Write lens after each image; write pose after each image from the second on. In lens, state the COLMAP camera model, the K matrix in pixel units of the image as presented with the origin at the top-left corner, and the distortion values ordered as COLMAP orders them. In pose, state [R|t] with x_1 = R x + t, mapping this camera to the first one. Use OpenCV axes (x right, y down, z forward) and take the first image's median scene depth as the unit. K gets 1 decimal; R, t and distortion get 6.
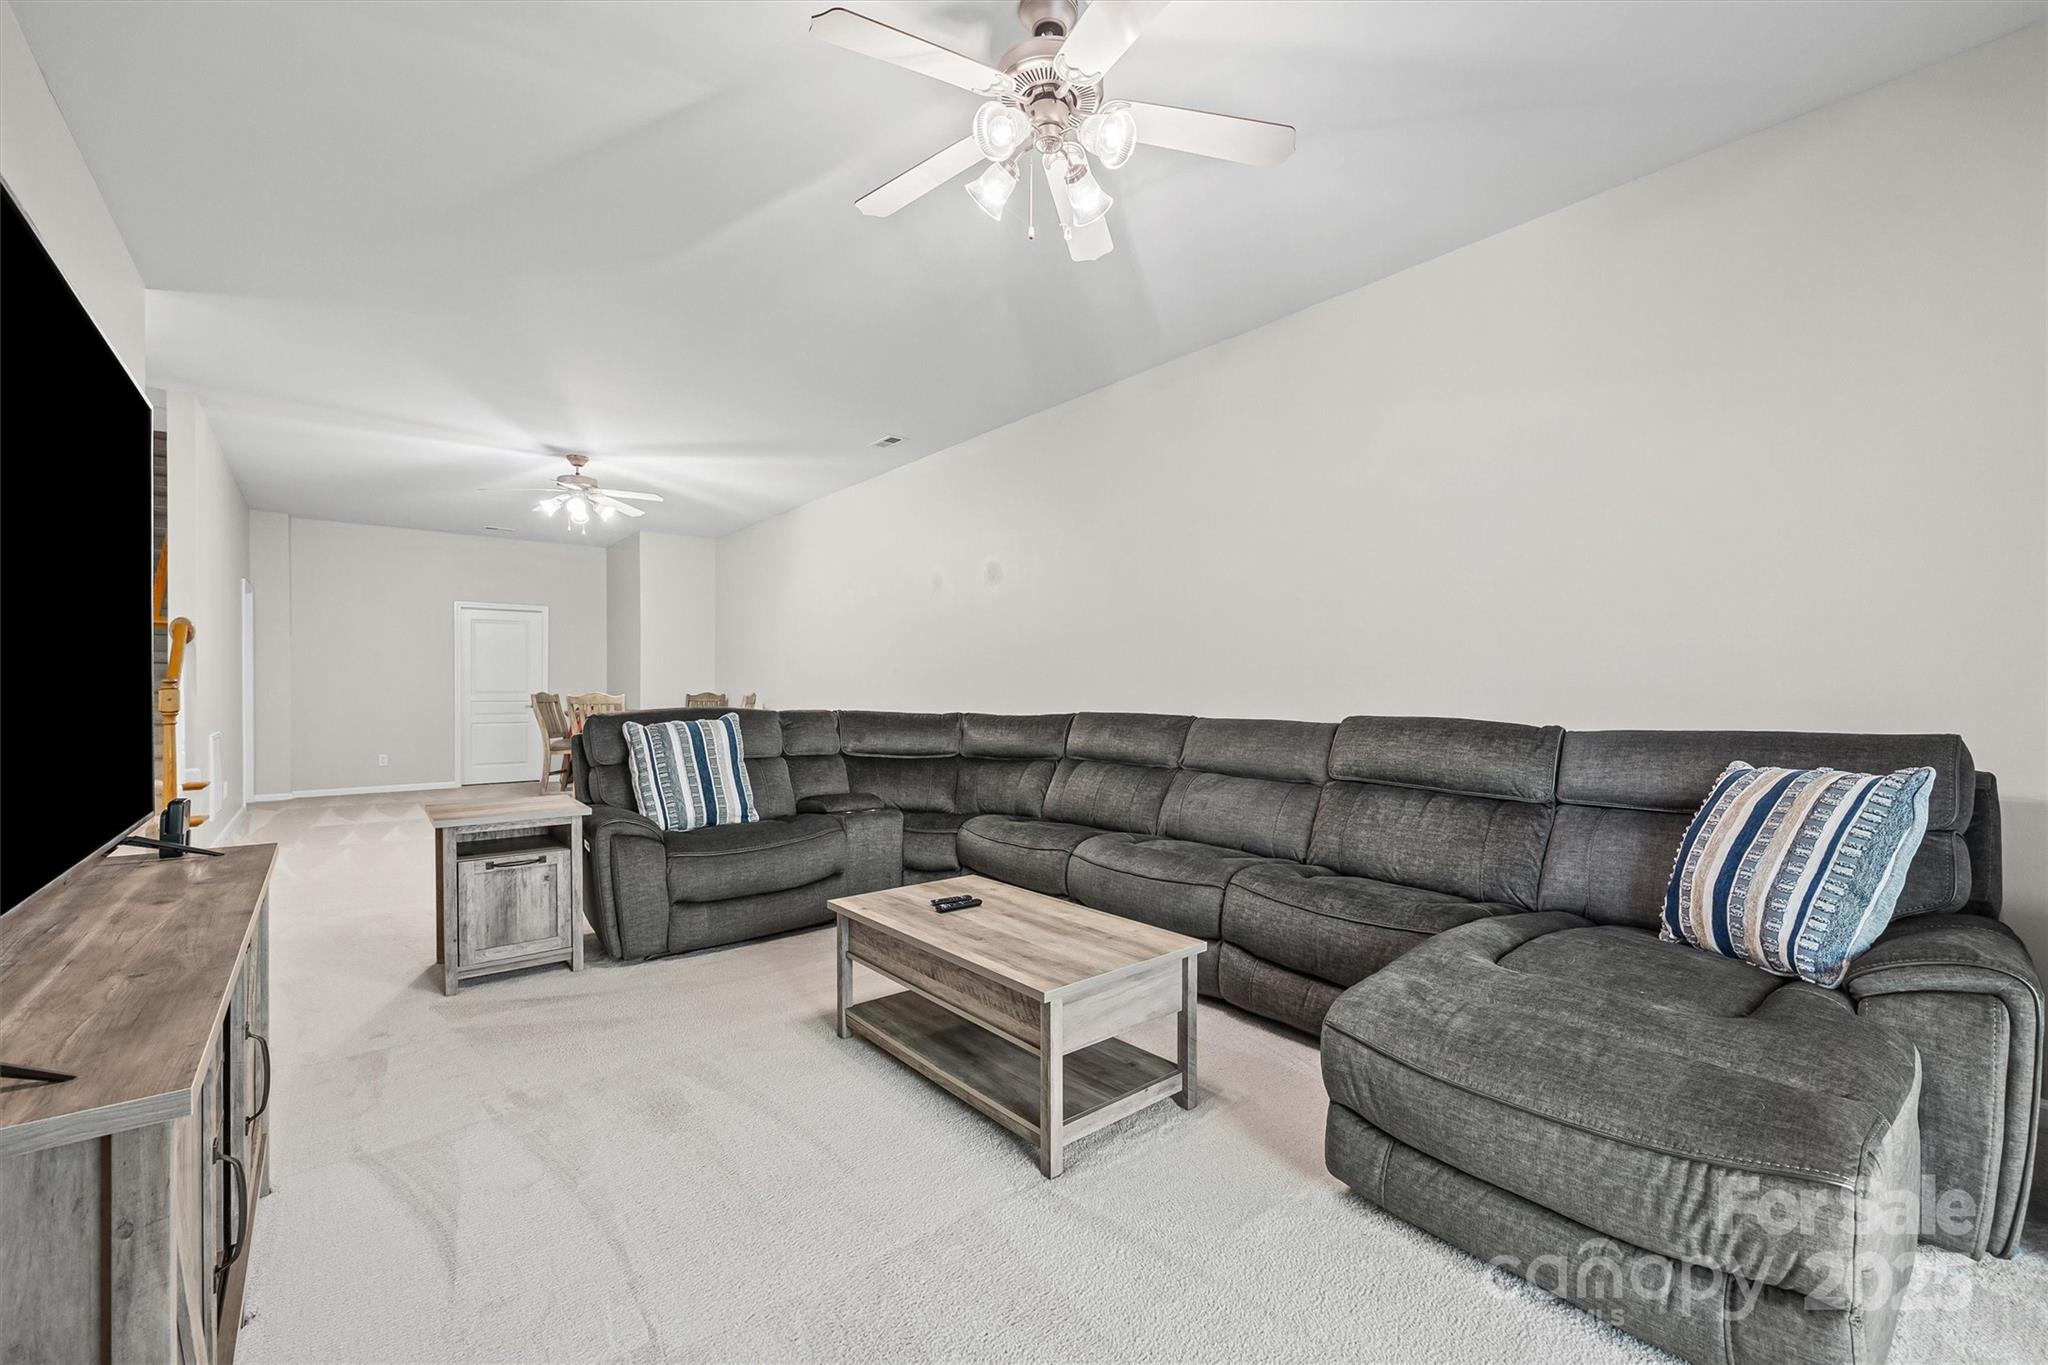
lens RADIAL K [[860.3, 0, 1036.5], [0, 860.3, 691.4], [0, 0, 1]] dist [0.000425, -0.000182]
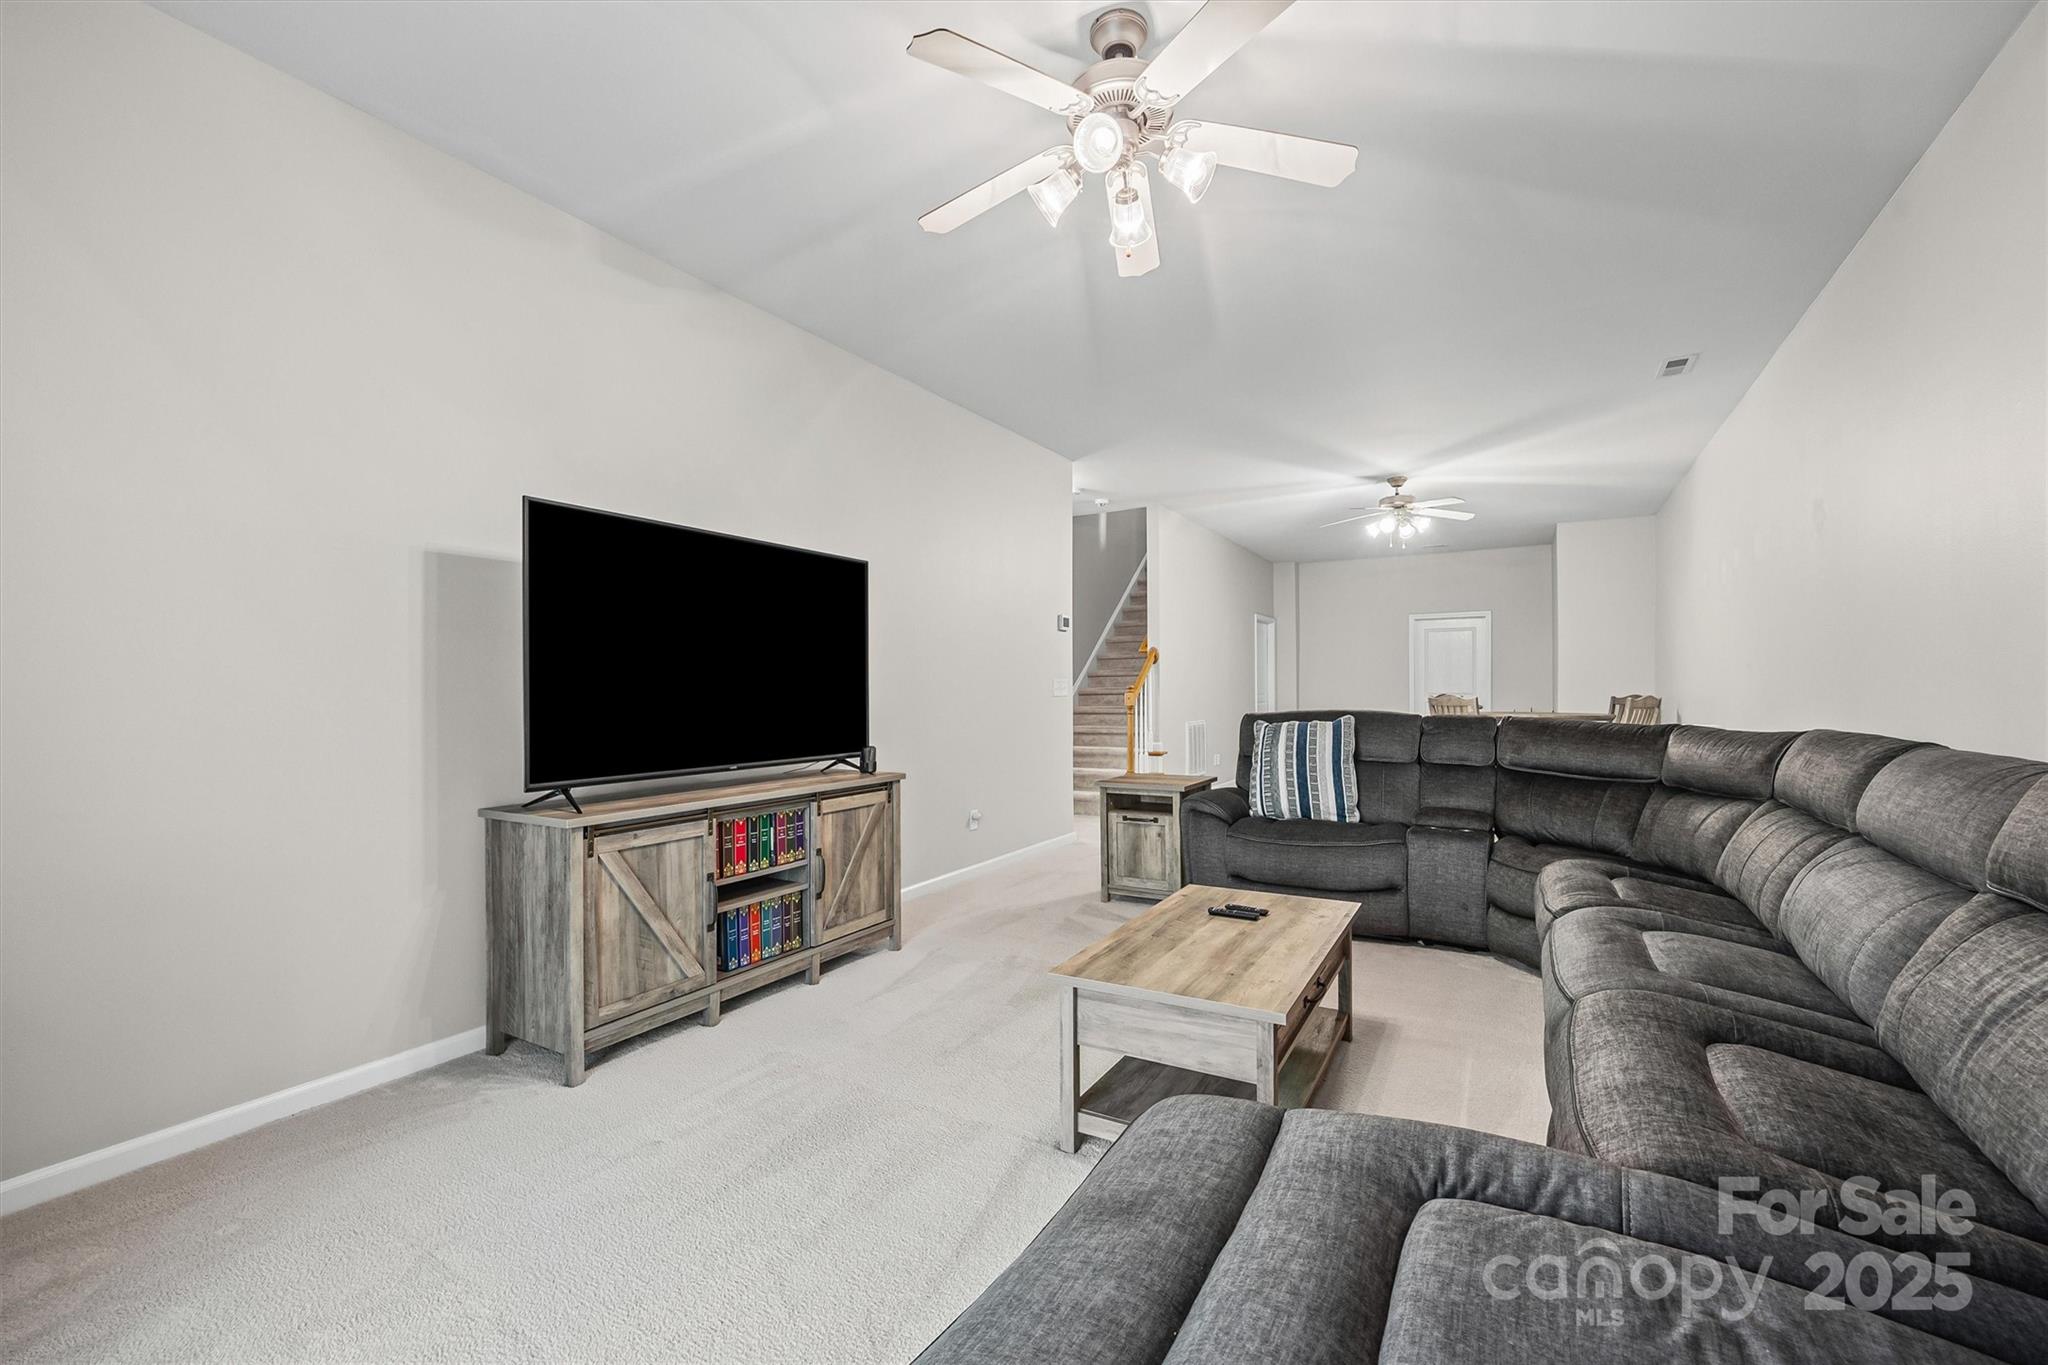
lens RADIAL K [[860.3, 0, 1036.5], [0, 860.3, 691.4], [0, 0, 1]] dist [0.000425, -0.000182]
pose [[0.344047, -0.001227, -0.938952, 0.566516], [0.001357, 0.999999, -0.000810, -0.004303], [0.938951, -0.000995, 0.344048, 0.334333]]
